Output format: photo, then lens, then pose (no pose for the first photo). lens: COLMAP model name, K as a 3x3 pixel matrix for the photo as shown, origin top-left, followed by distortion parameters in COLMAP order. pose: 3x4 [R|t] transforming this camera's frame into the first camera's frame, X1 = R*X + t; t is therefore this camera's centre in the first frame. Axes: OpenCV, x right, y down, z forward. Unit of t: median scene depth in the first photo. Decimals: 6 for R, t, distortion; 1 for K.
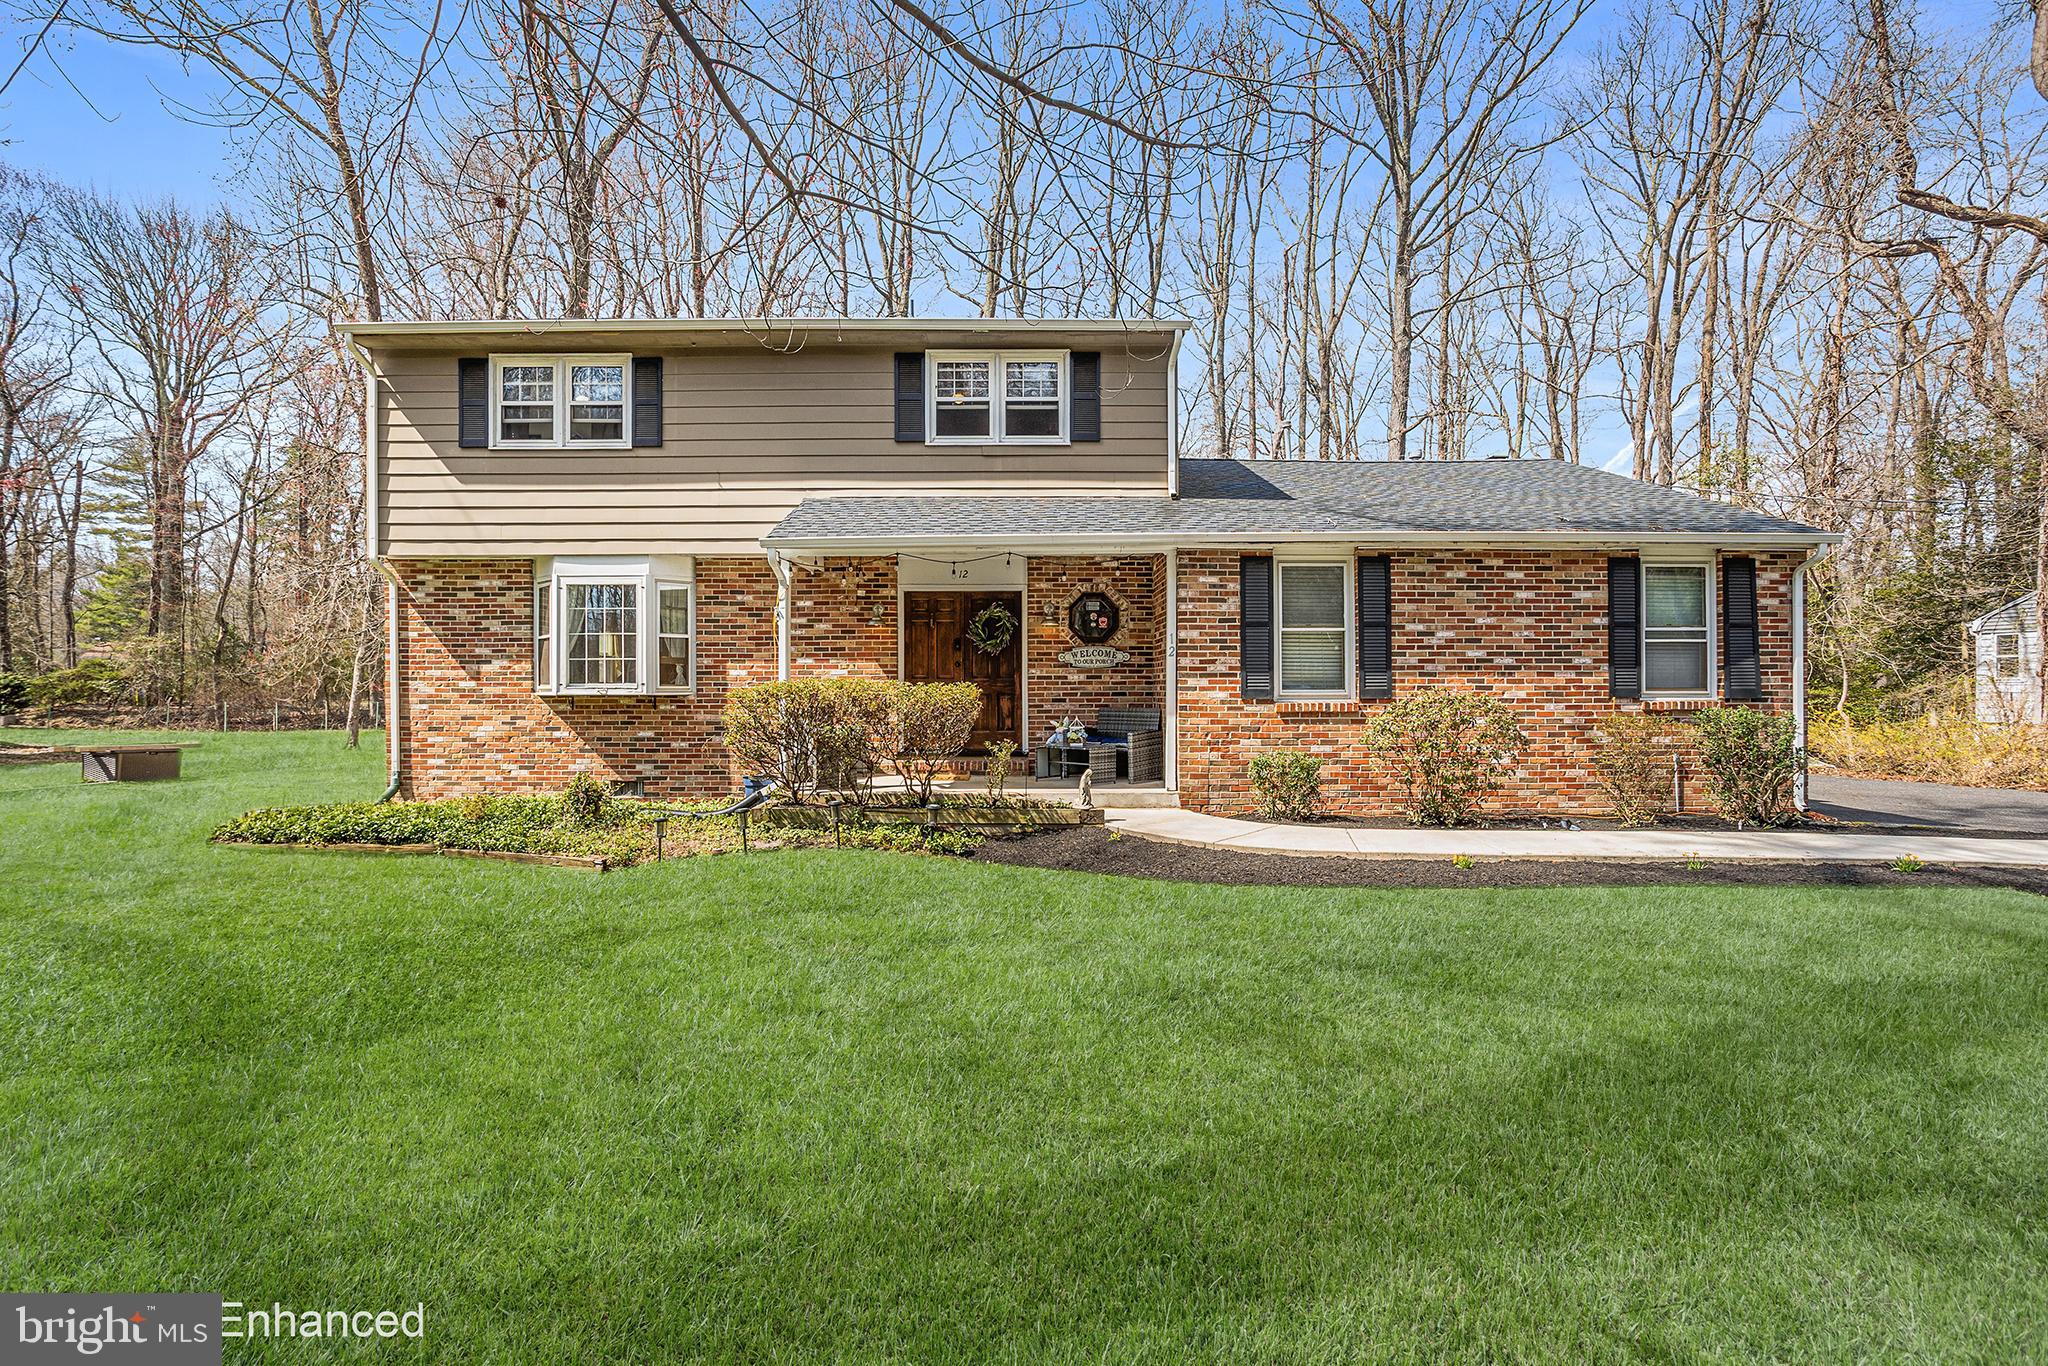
lens RADIAL K [[993.6, 0, 1023.3], [0, 993.6, 698.5], [0, 0, 1]] dist [-0.002732, 0.000818]
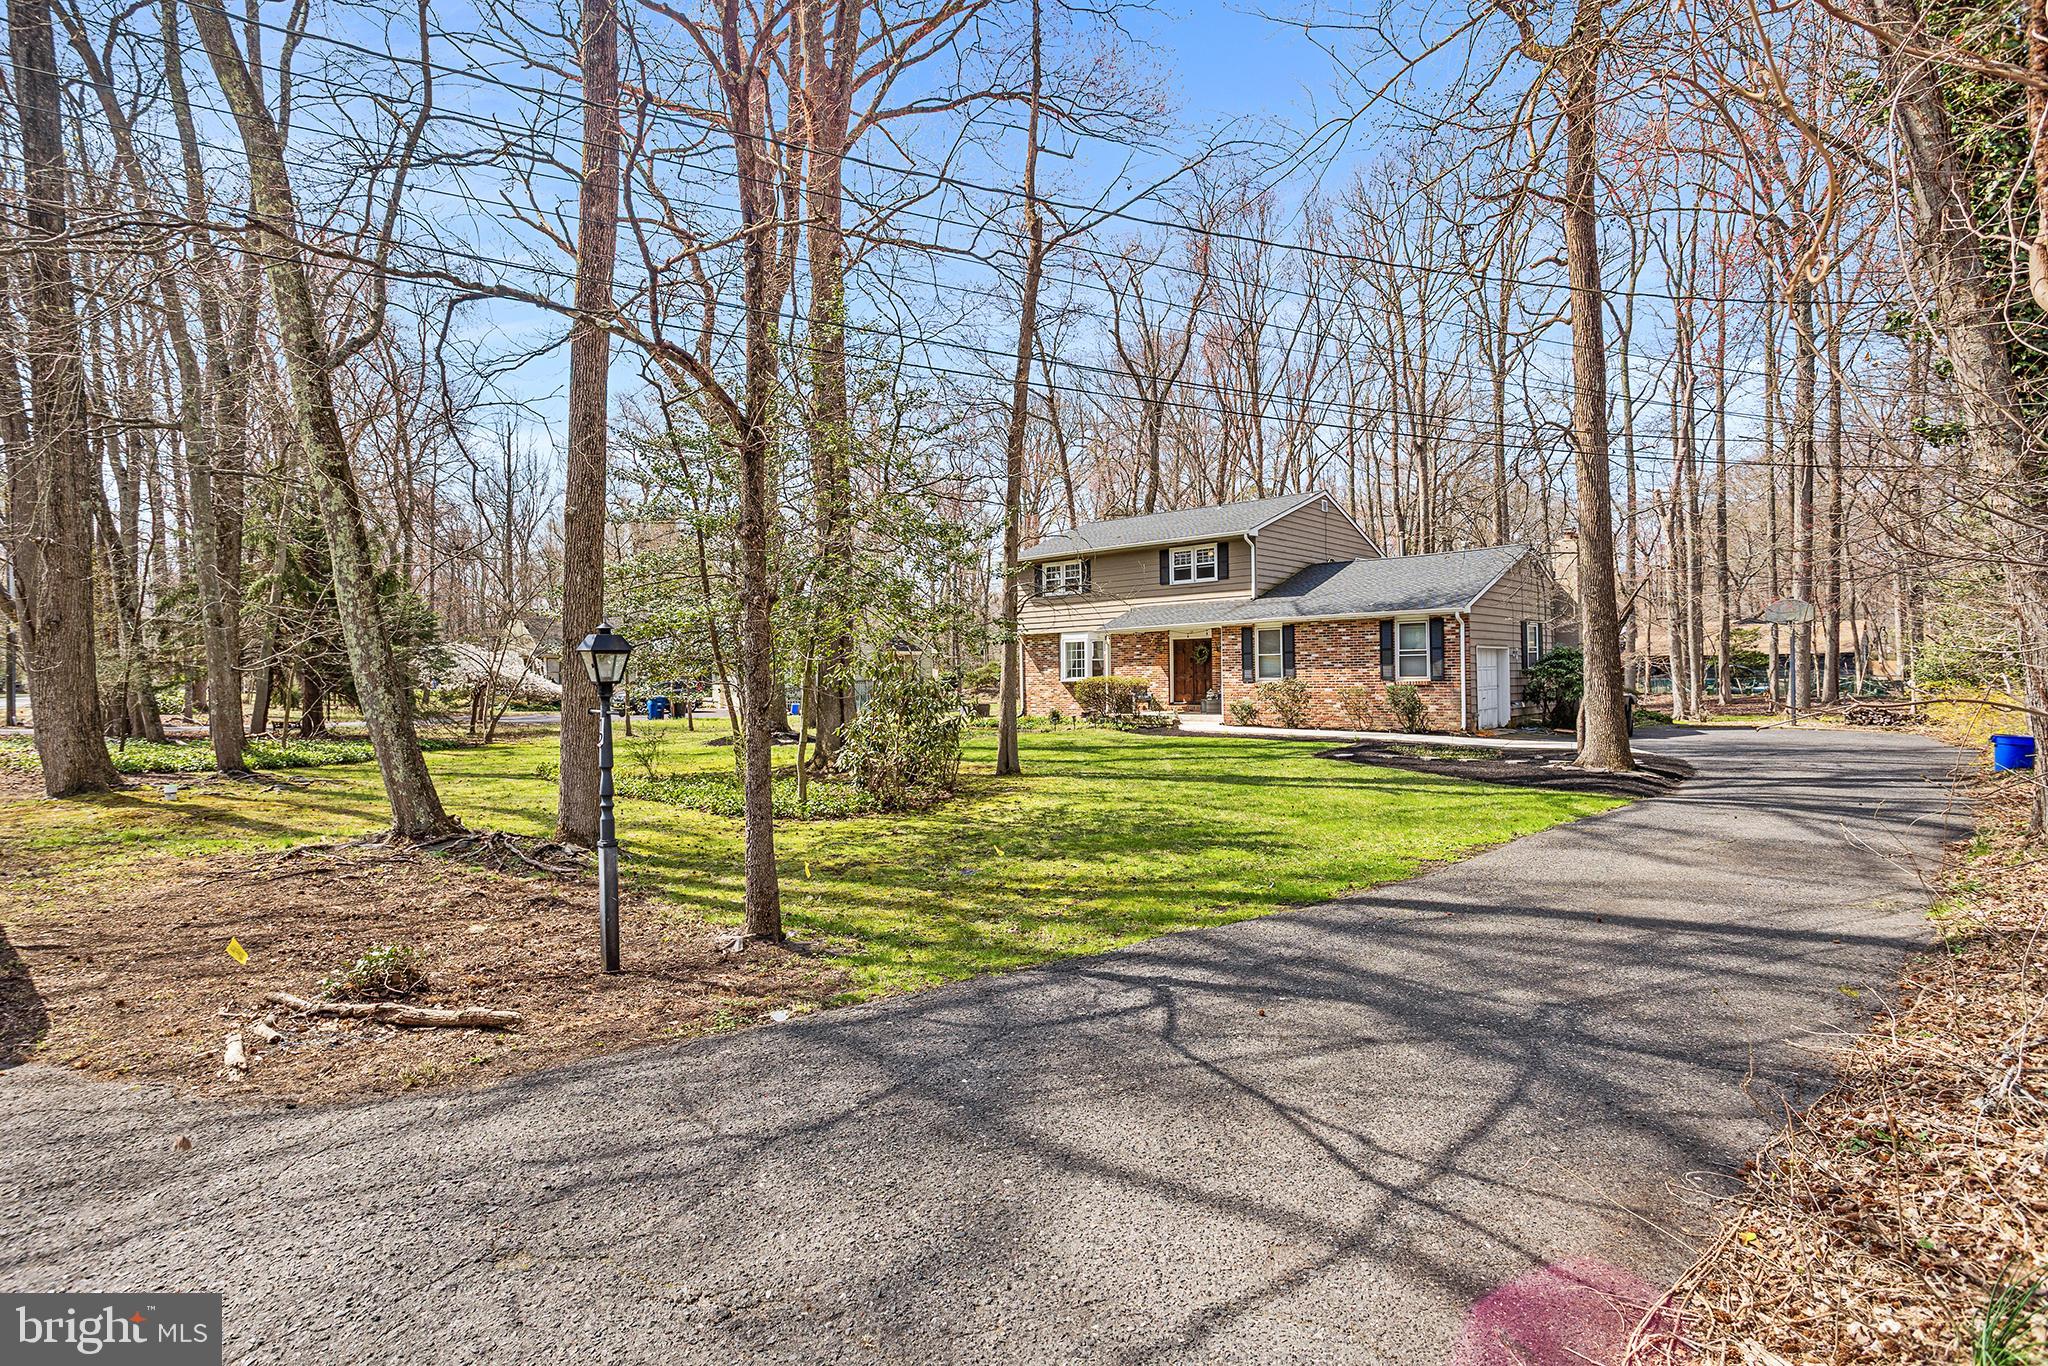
lens RADIAL K [[993.6, 0, 1024.0], [0, 993.6, 681.0], [0, 0, 1]] dist [-0.002732, 0.000818]
pose [[0.743236, -0.007329, -0.668989, 1.359499], [0.001196, 0.999953, -0.009626, 0.021865], [0.669028, 0.006354, 0.743210, -1.191226]]
